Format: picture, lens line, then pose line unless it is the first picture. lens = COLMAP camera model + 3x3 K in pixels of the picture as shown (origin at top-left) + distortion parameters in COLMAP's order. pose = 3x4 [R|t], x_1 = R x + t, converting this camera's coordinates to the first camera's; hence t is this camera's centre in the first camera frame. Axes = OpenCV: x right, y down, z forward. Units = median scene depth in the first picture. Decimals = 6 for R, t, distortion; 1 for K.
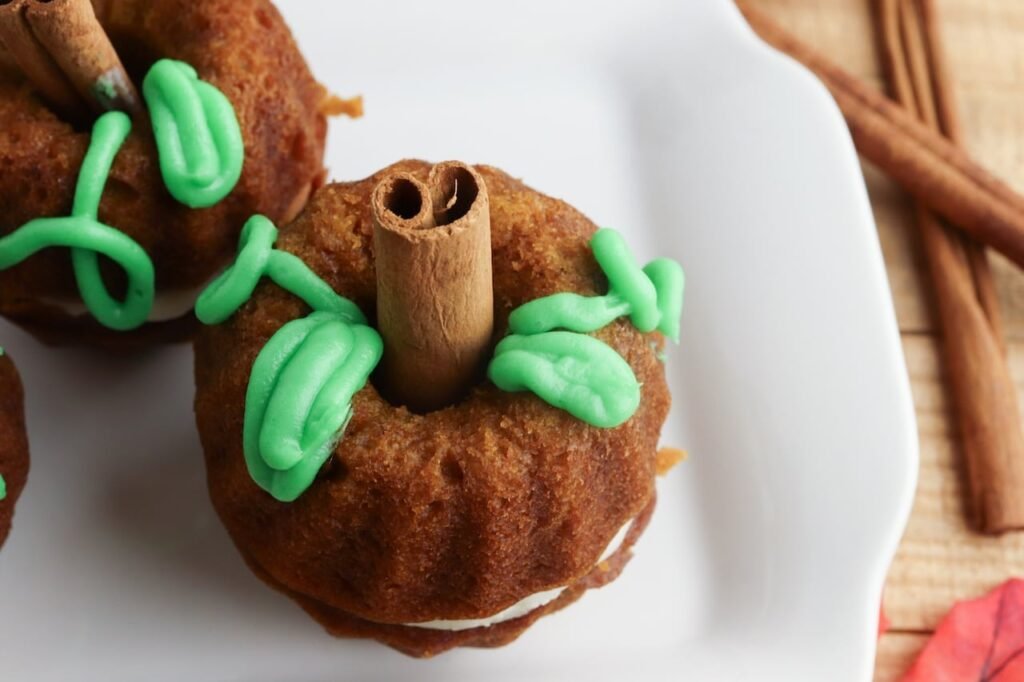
lens RADIAL K [[1775.6, 0, 510.3], [0, 1775.6, 341.8], [0, 0, 1]] dist [-0.108931, 0.000000]
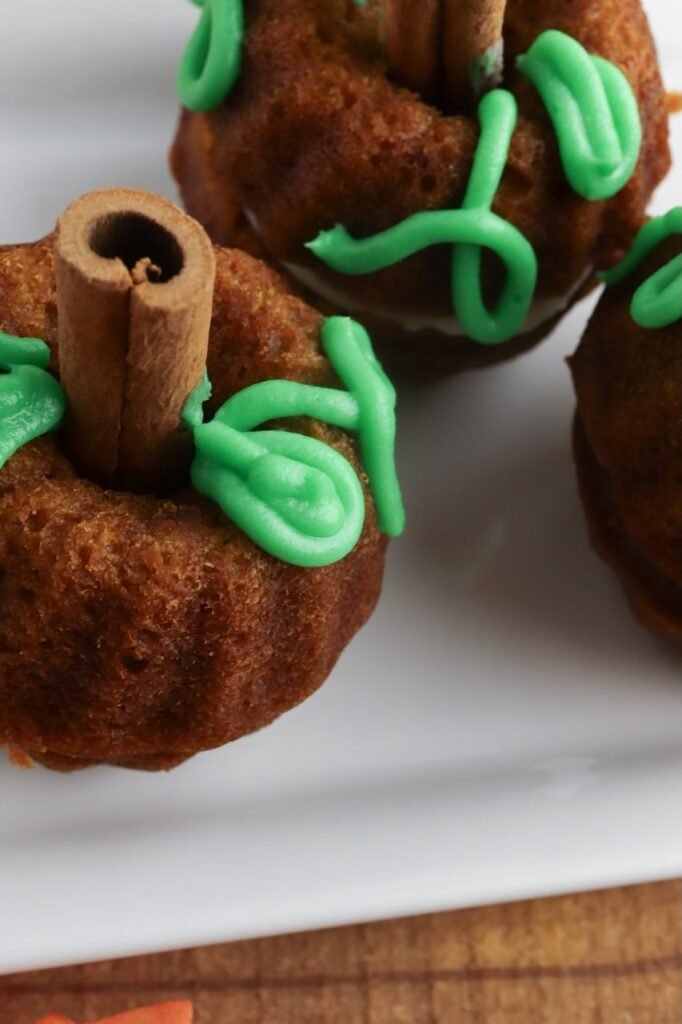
lens RADIAL K [[1775.6, 0, 342.9], [0, 1775.6, 515.2], [0, 0, 1]] dist [-0.108931, 0.000000]
pose [[0.998773, -0.019794, 0.045387, -0.351379], [0.017219, 0.998258, 0.056431, 0.029570], [-0.046425, -0.055580, 0.997374, 0.124049]]
